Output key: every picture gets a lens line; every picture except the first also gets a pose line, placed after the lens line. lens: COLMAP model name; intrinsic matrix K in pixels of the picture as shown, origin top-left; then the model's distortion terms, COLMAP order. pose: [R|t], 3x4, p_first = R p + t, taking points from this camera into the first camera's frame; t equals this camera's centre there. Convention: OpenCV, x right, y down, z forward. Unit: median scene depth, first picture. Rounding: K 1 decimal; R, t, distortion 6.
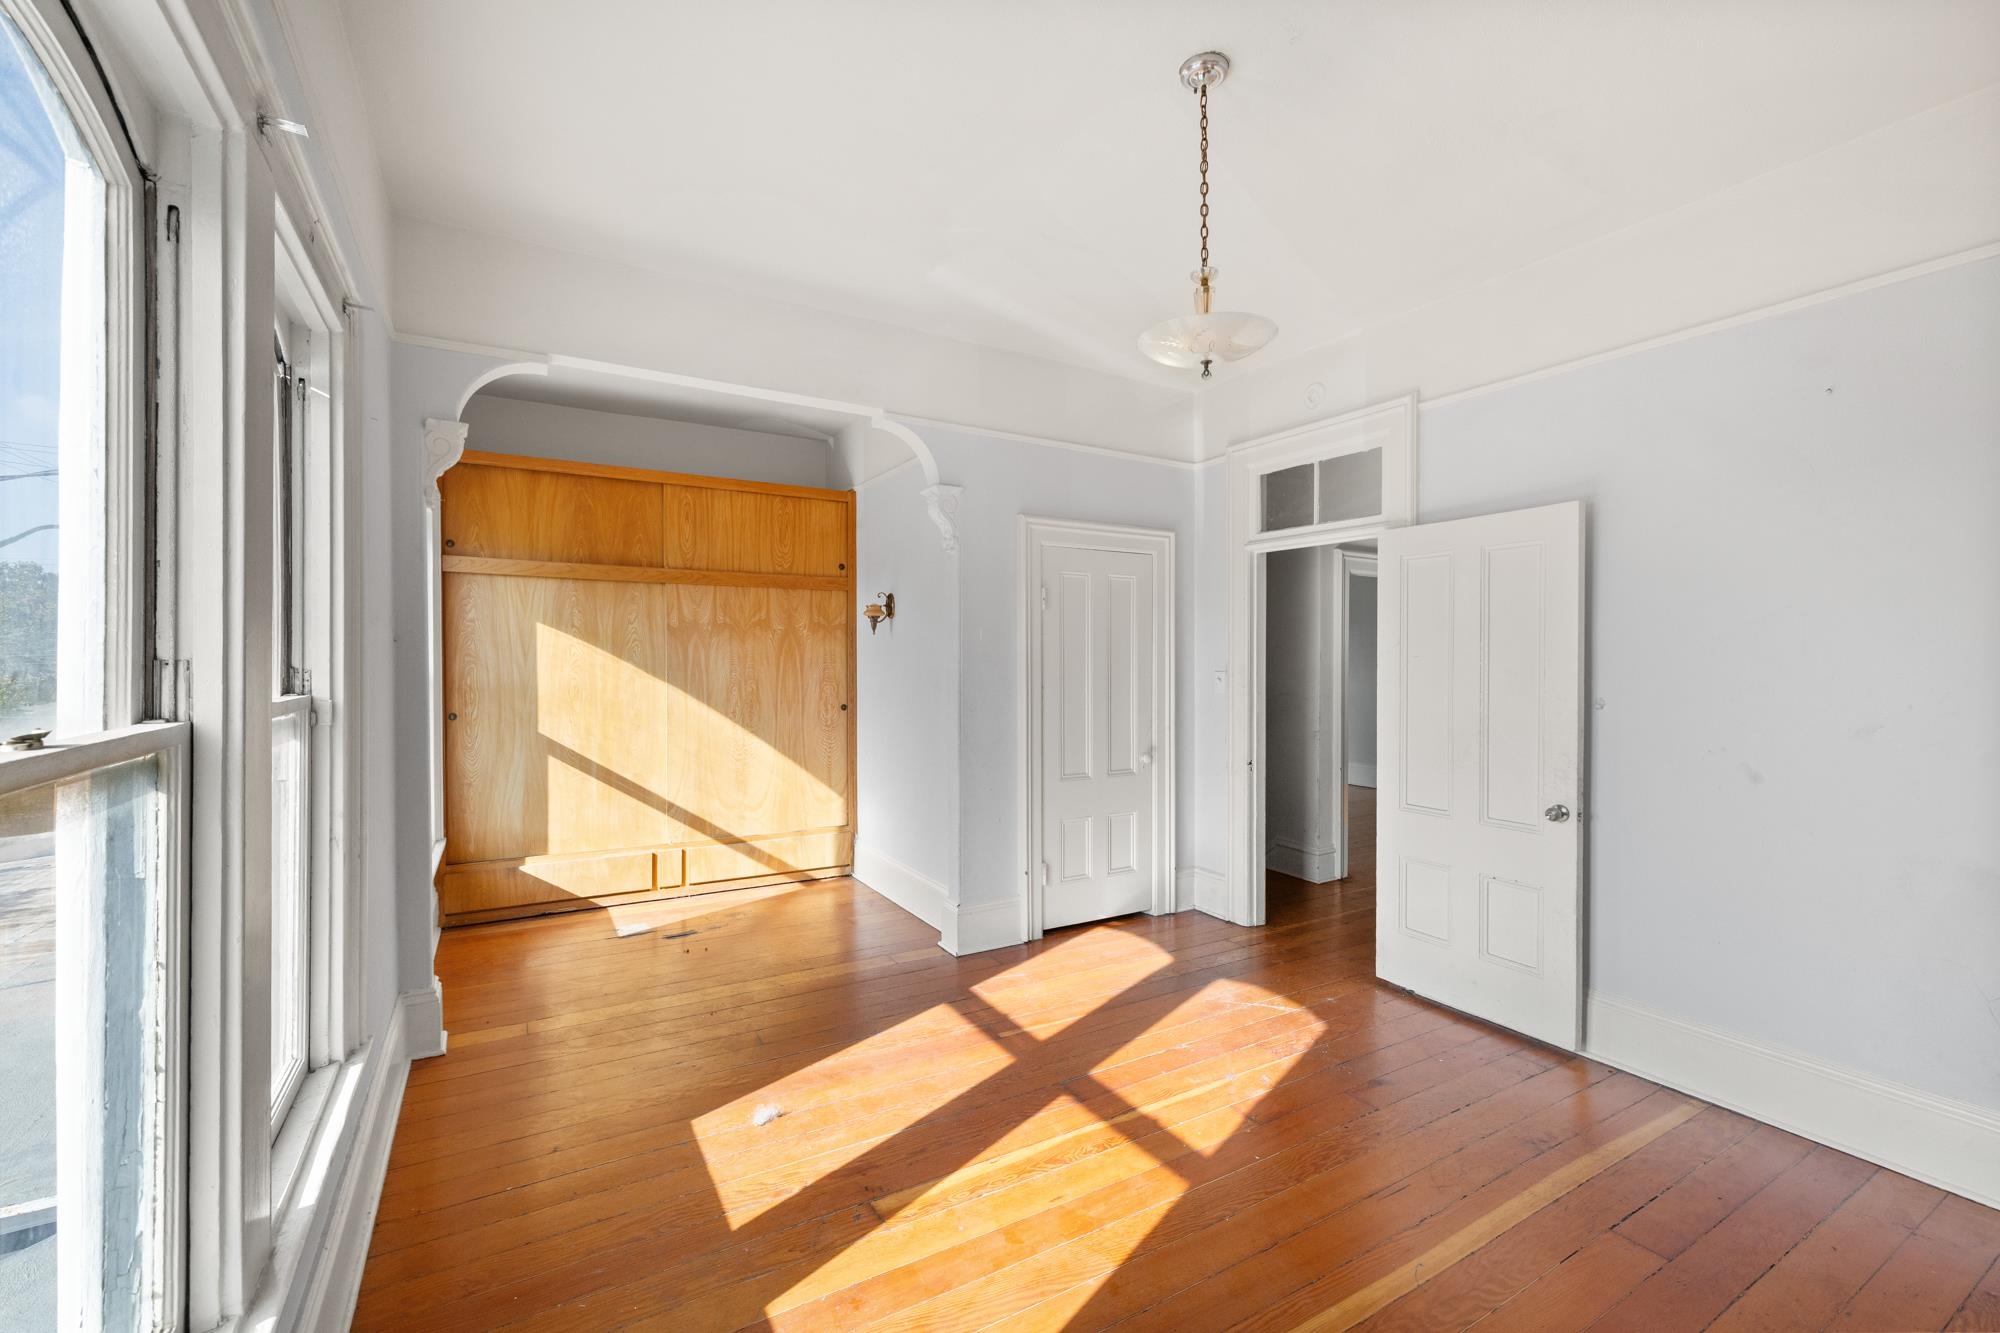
lens RADIAL K [[839.2, 0, 995.1], [0, 839.2, 664.6], [0, 0, 1]] dist [-0.002799, 0.001547]
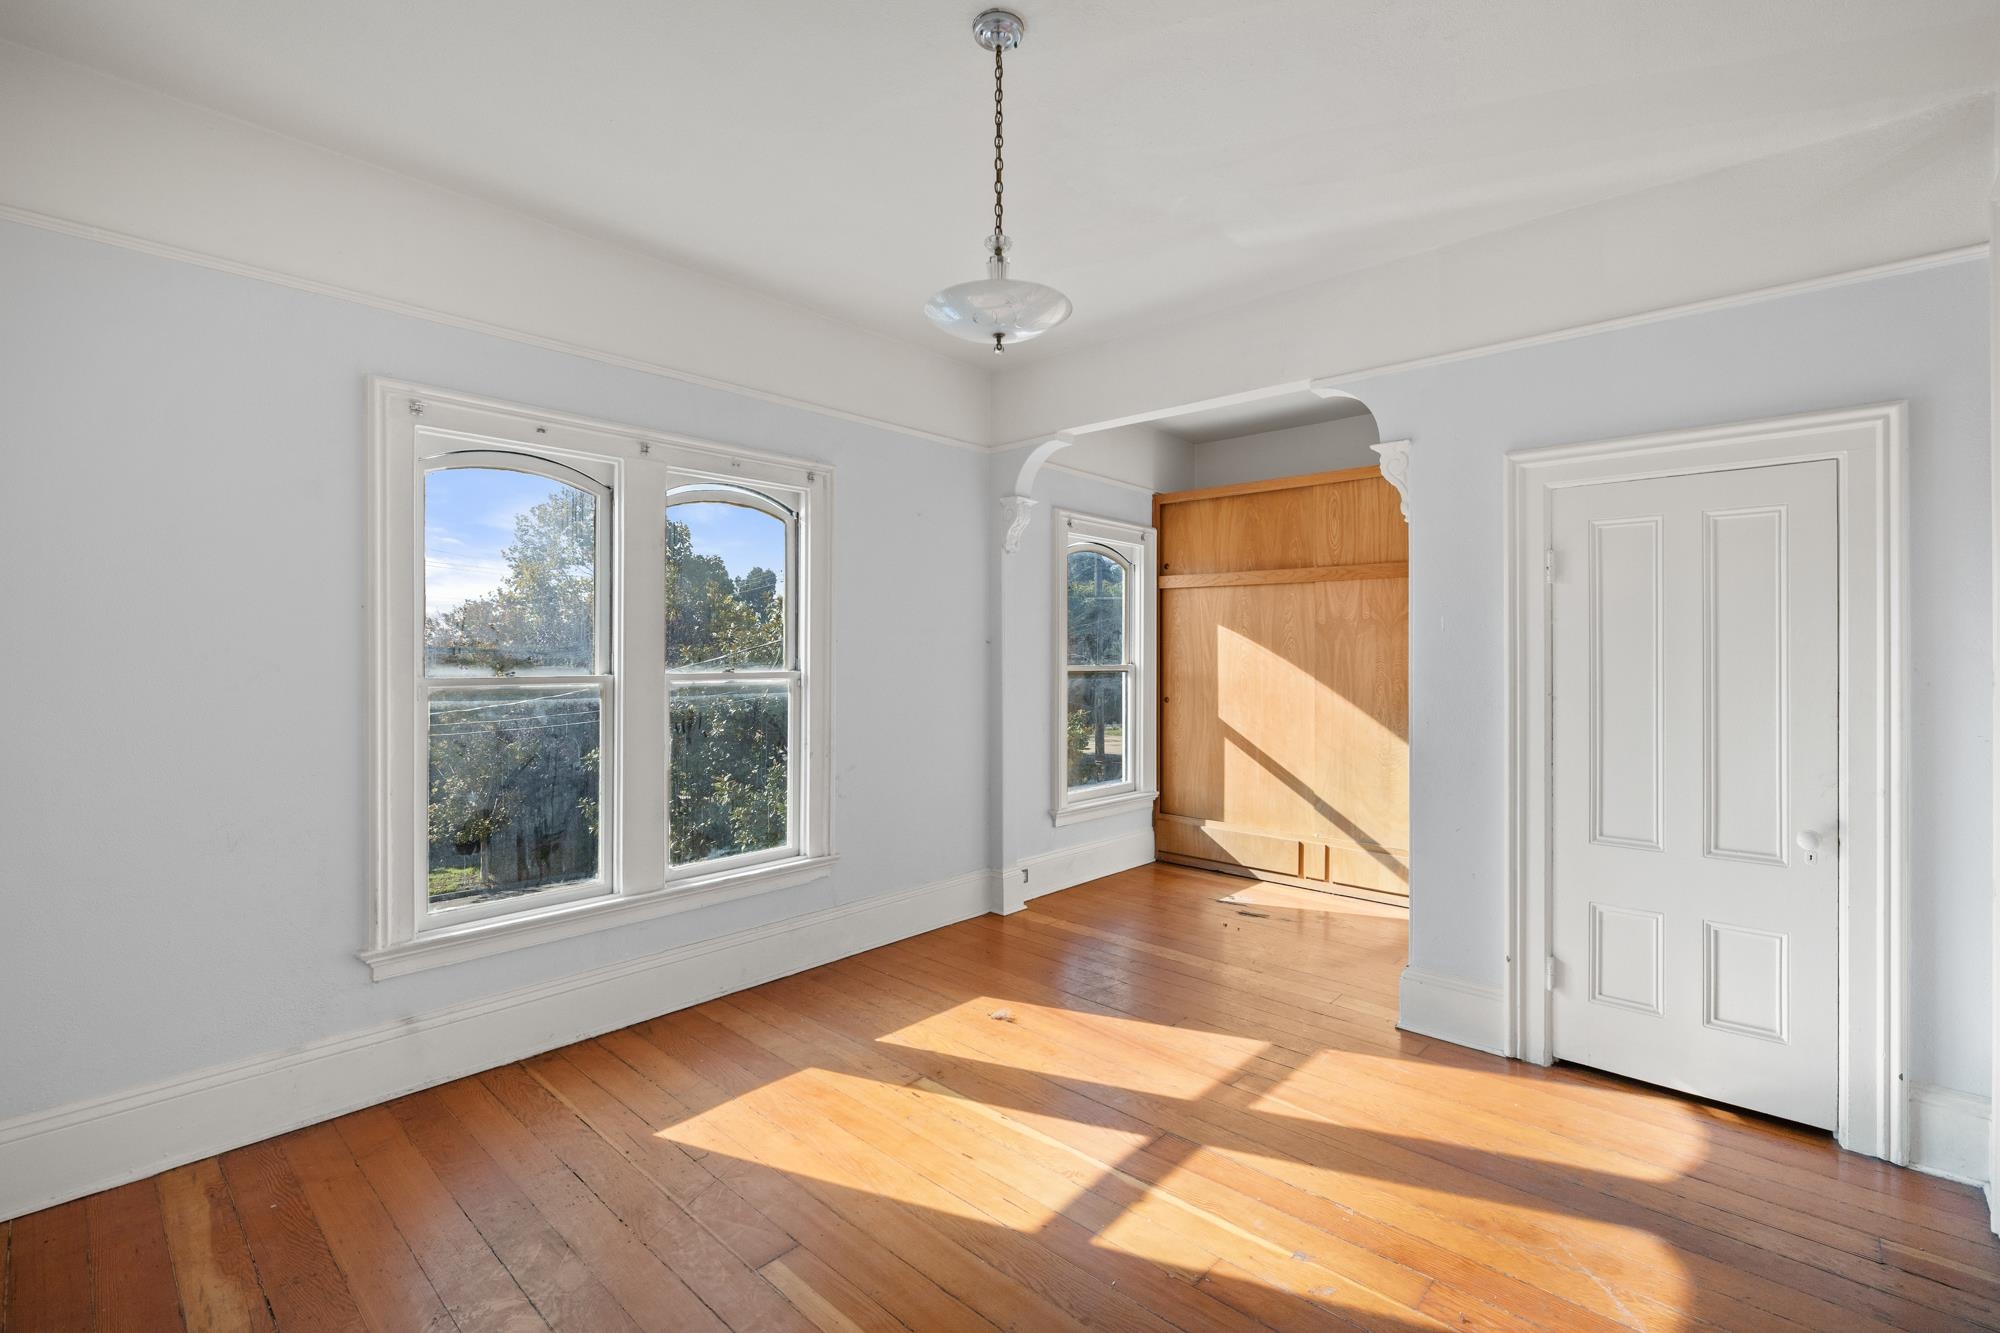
lens RADIAL K [[870.6, 0, 991.6], [0, 870.6, 656.8], [0, 0, 1]] dist [-0.008624, -0.000310]
pose [[0.297857, 0.002257, -0.954608, 0.537881], [-0.010825, 0.999941, -0.001013, 0.000065], [0.954549, 0.010636, 0.297864, 0.326911]]
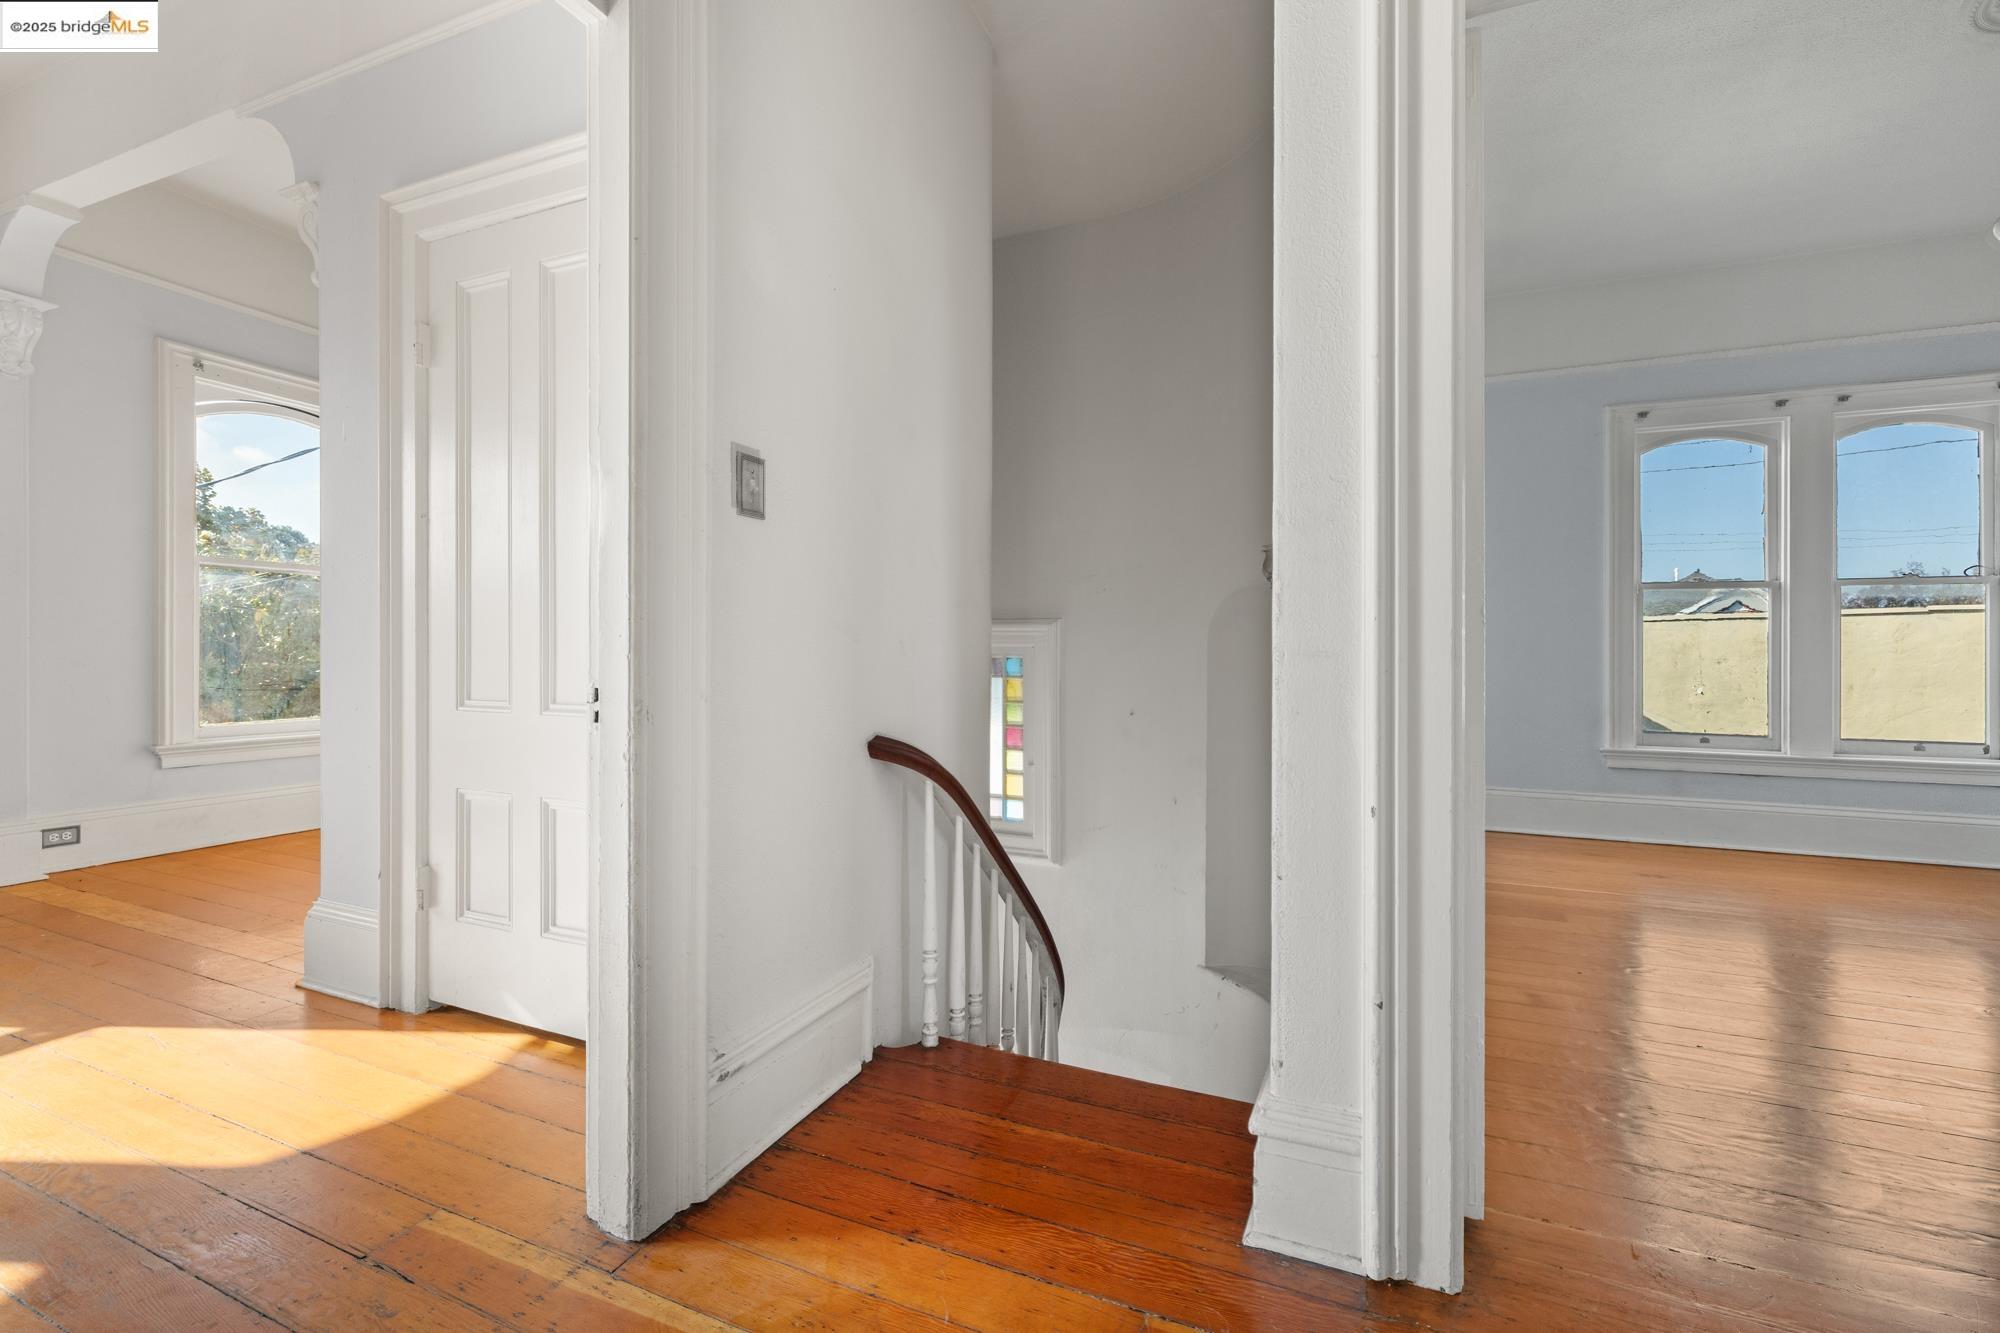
lens RADIAL K [[839.2, 0, 1007.2], [0, 839.2, 657.2], [0, 0, 1]] dist [-0.002799, 0.001547]
pose [[0.599992, 0.006166, -0.799982, 0.614495], [-0.019647, 0.999782, -0.007030, 0.097154], [0.799765, 0.019935, 0.599982, 0.889265]]
